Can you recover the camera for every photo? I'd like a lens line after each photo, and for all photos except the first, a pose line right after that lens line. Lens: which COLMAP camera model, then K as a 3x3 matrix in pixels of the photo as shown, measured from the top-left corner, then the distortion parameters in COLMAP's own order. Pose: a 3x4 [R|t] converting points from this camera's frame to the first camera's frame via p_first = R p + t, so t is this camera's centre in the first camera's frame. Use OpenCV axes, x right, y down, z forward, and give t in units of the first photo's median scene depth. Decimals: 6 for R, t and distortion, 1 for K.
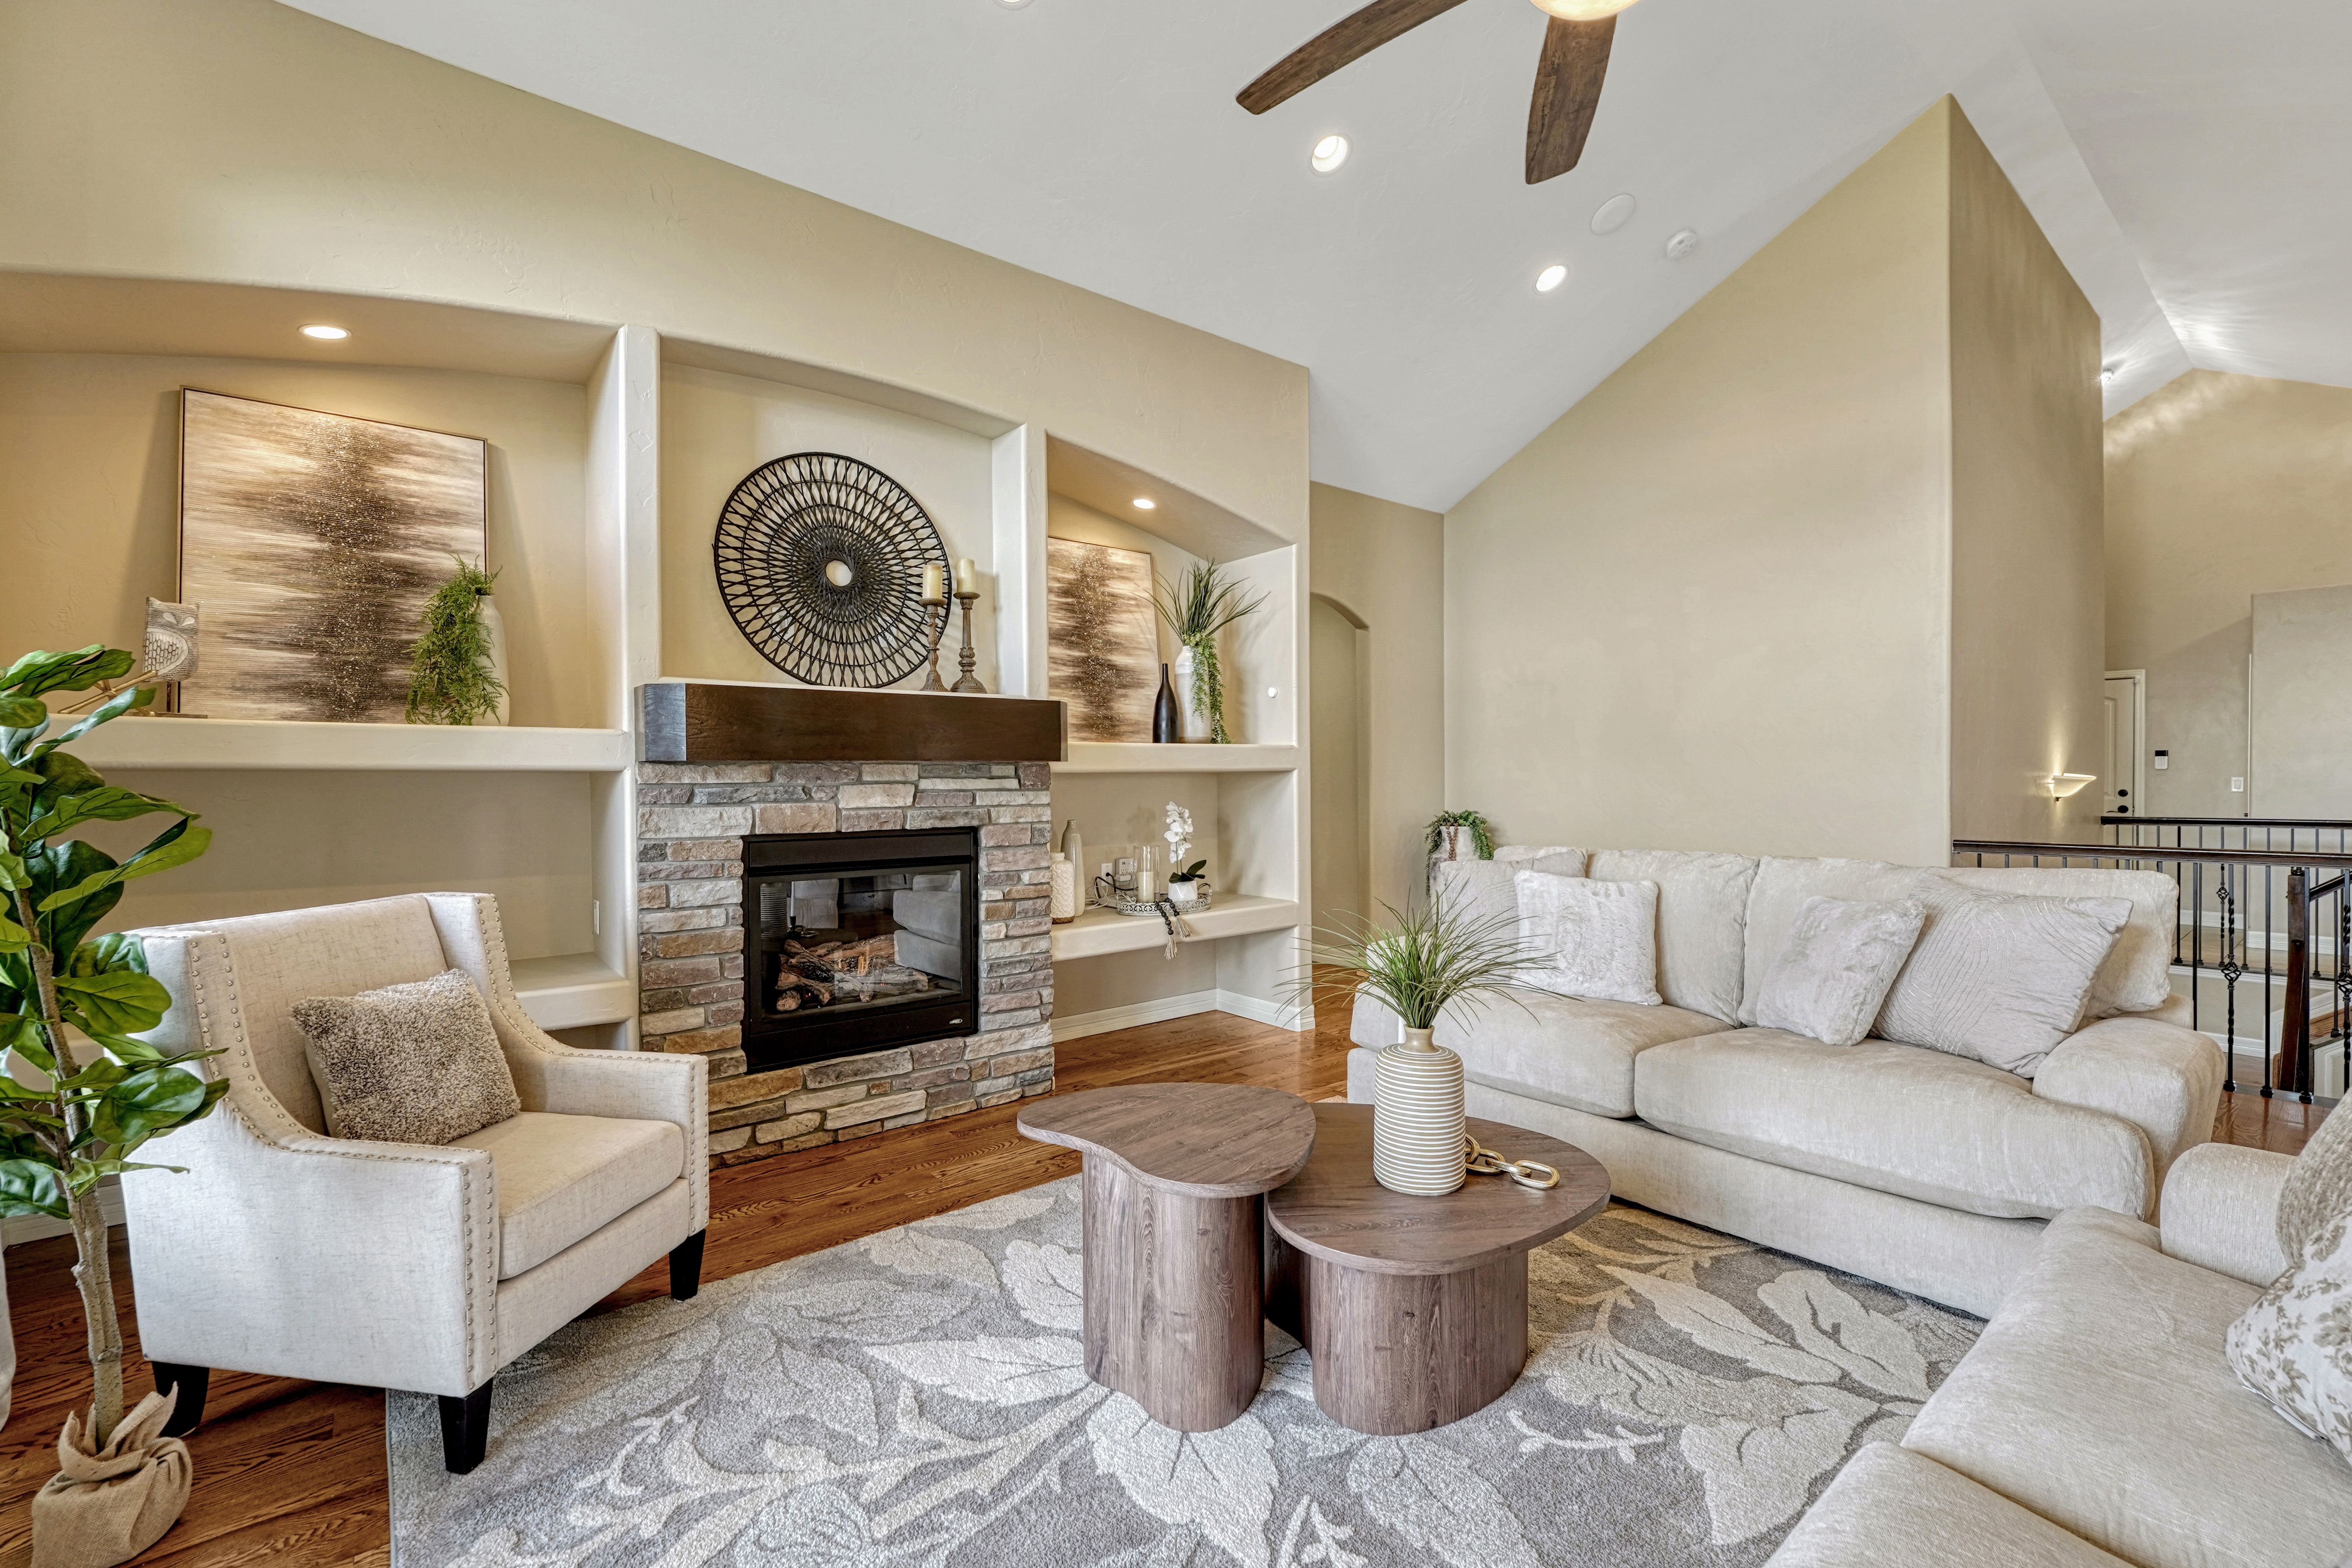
lens RADIAL K [[997.8, 0, 1176.0], [0, 997.8, 784.0], [0, 0, 1]] dist [0.000467, -0.000173]
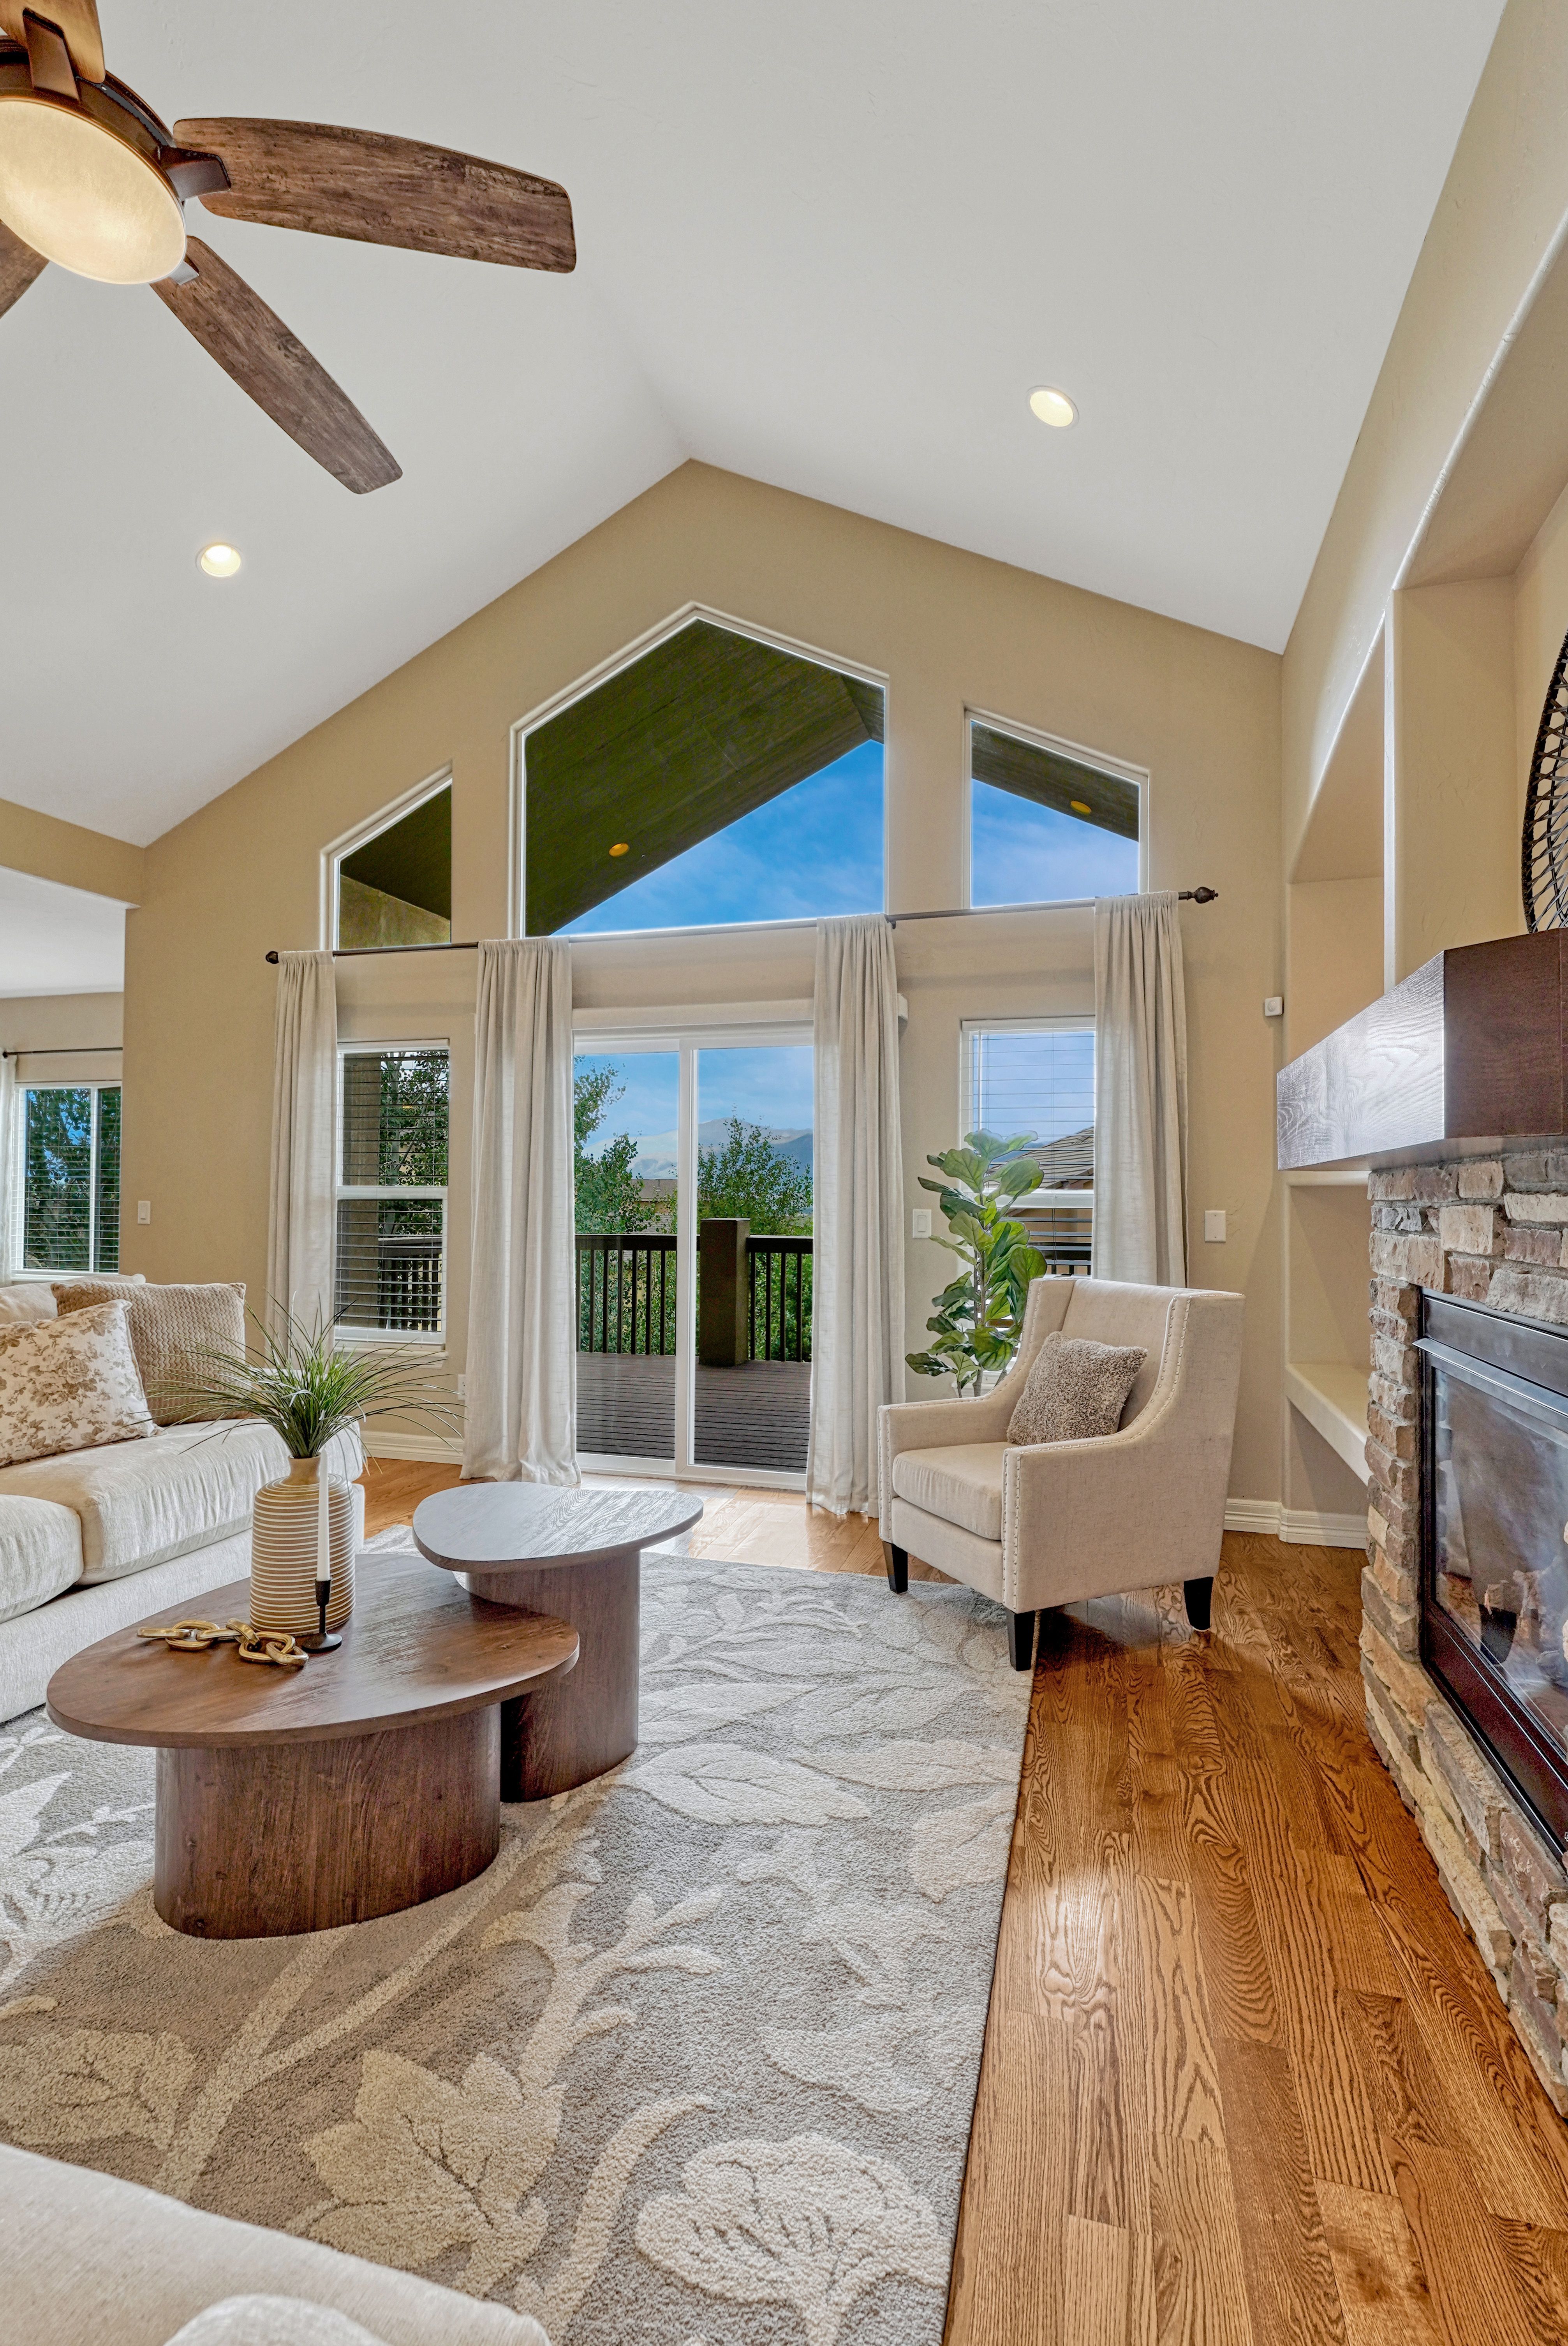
lens RADIAL K [[1100.8, 0, 784.0], [0, 1100.8, 1173.0], [0, 0, 1]] dist [-0.000194, 0.000140]
pose [[-0.821880, -0.014615, -0.569473, 0.264684], [-0.007715, 0.999865, -0.014527, -0.004583], [0.569608, -0.007546, -0.821882, 1.194920]]
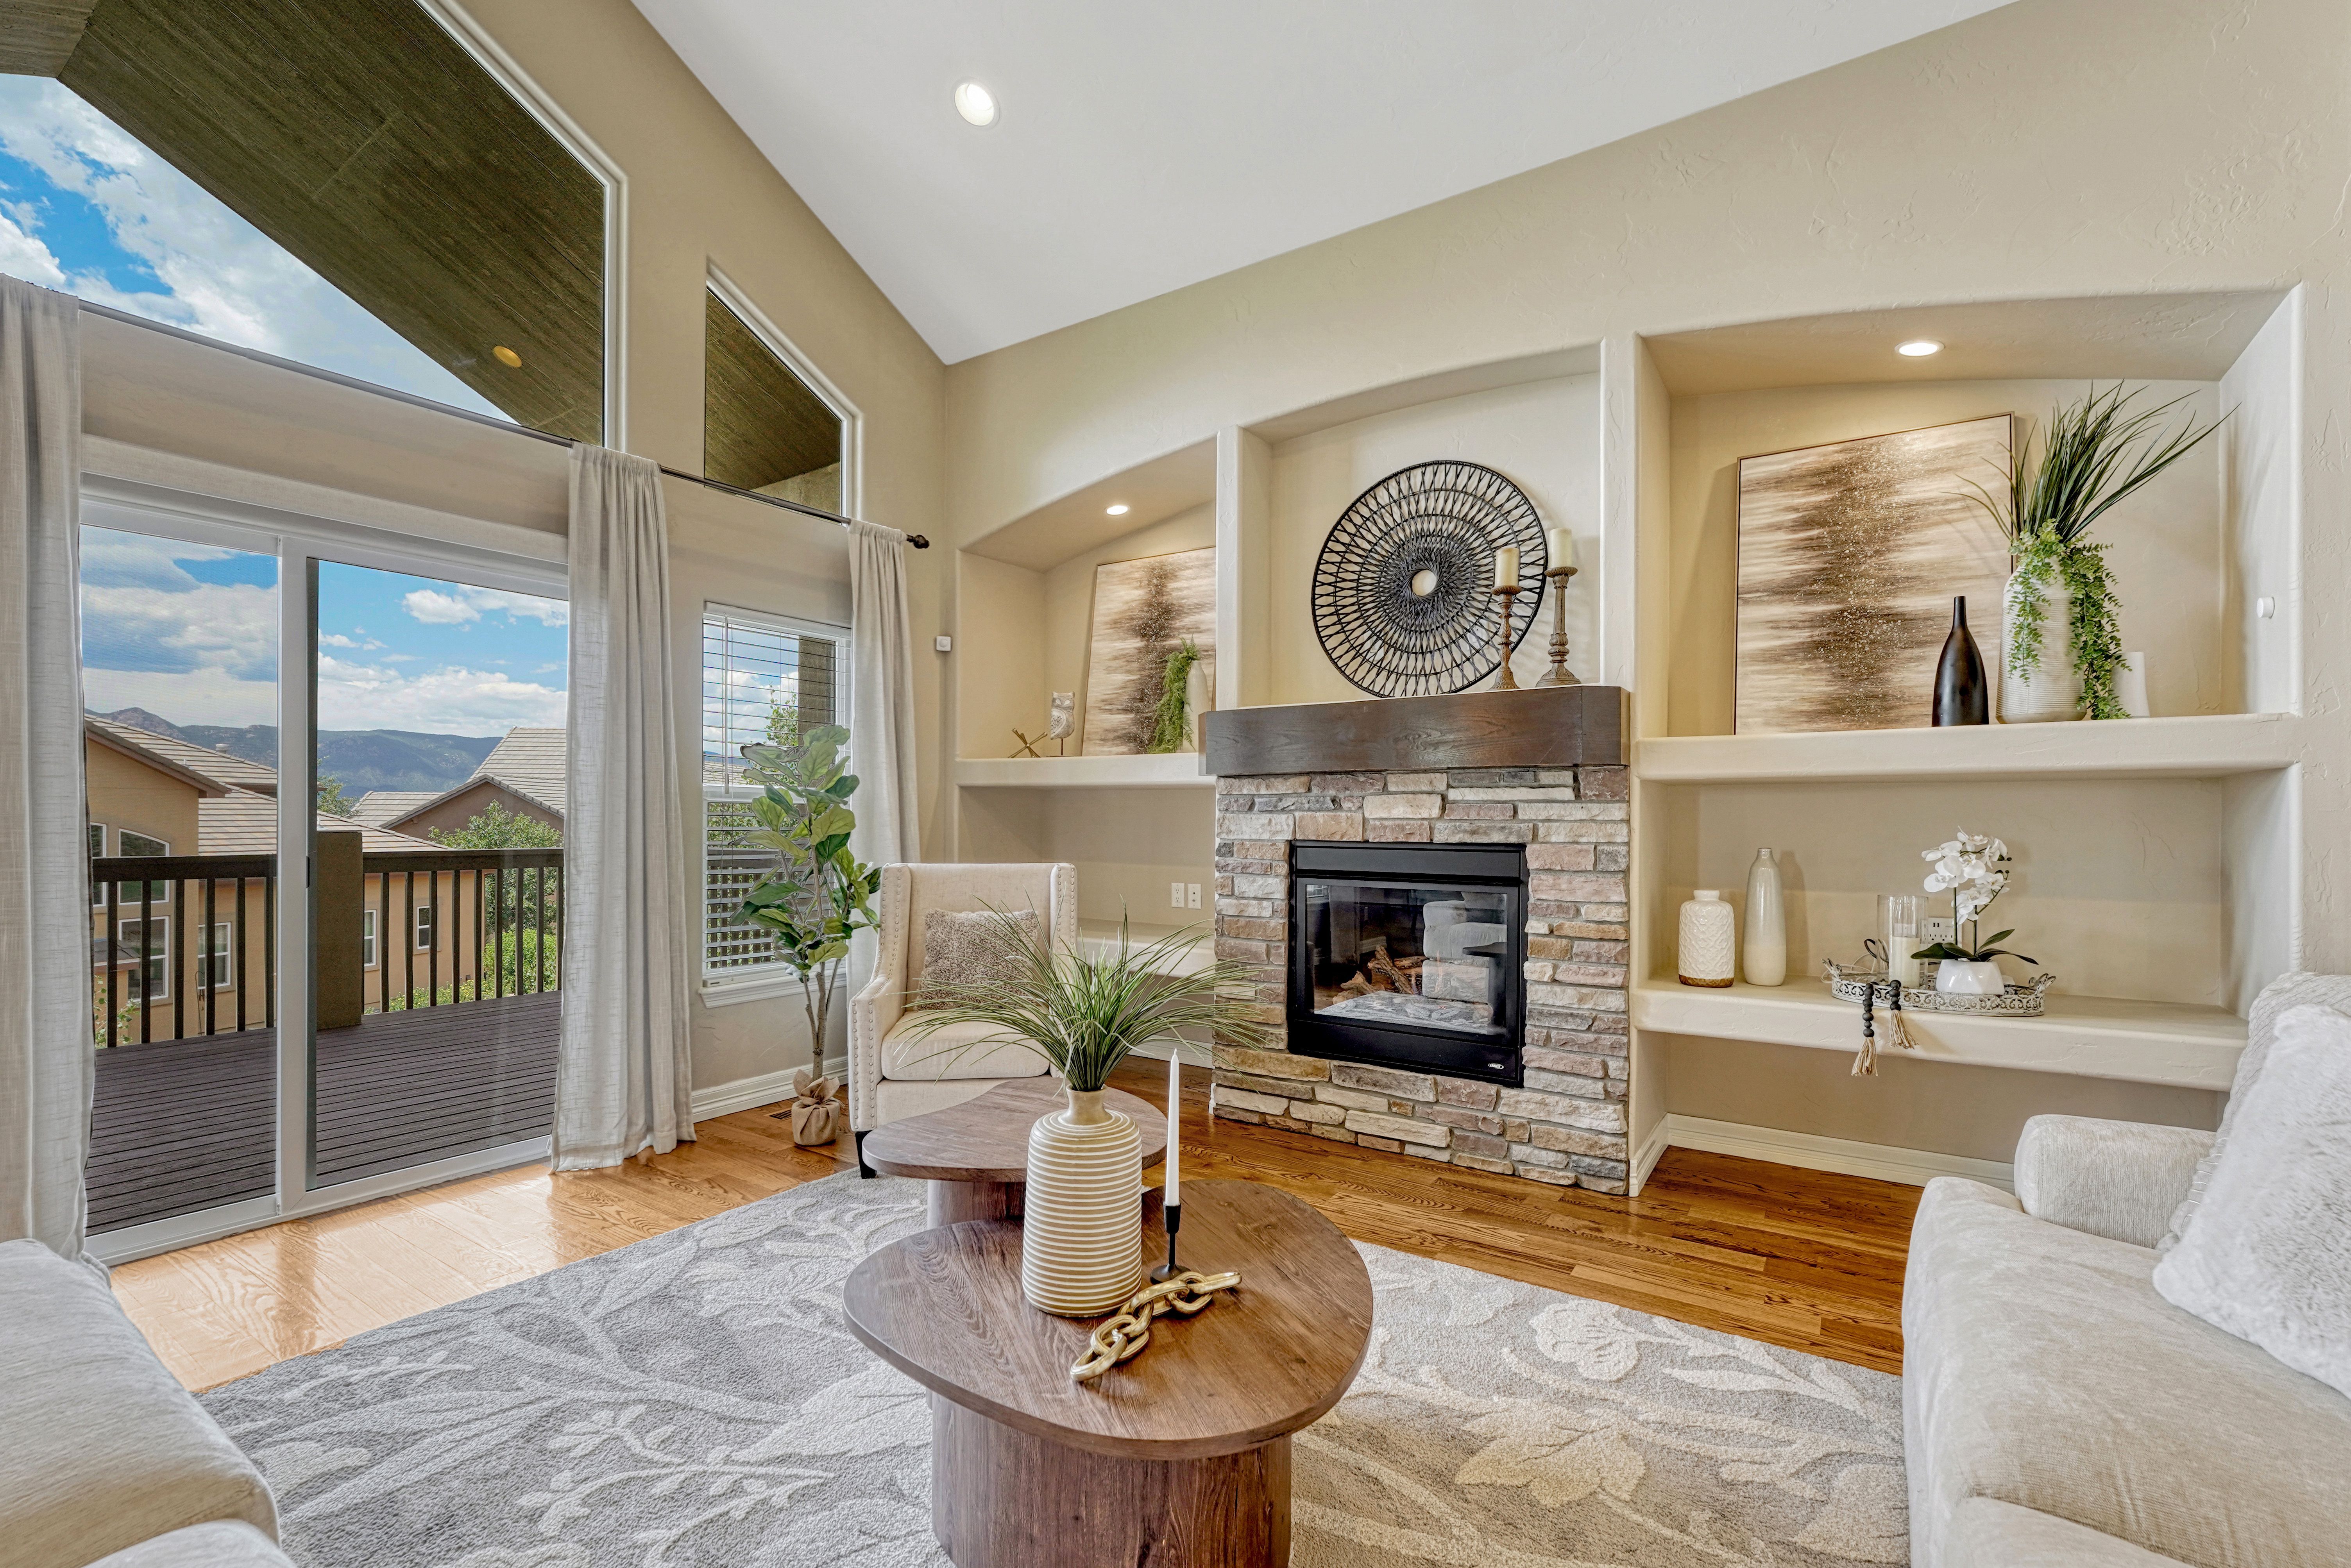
lens RADIAL K [[1033.1, 0, 1184.2], [0, 1033.1, 809.4], [0, 0, 1]] dist [-0.002088, -0.000268]
pose [[0.298535, -0.000045, -0.954399, 0.573553], [-0.011674, 0.999925, -0.003699, 0.020245], [0.954327, 0.012246, 0.298512, 0.475999]]
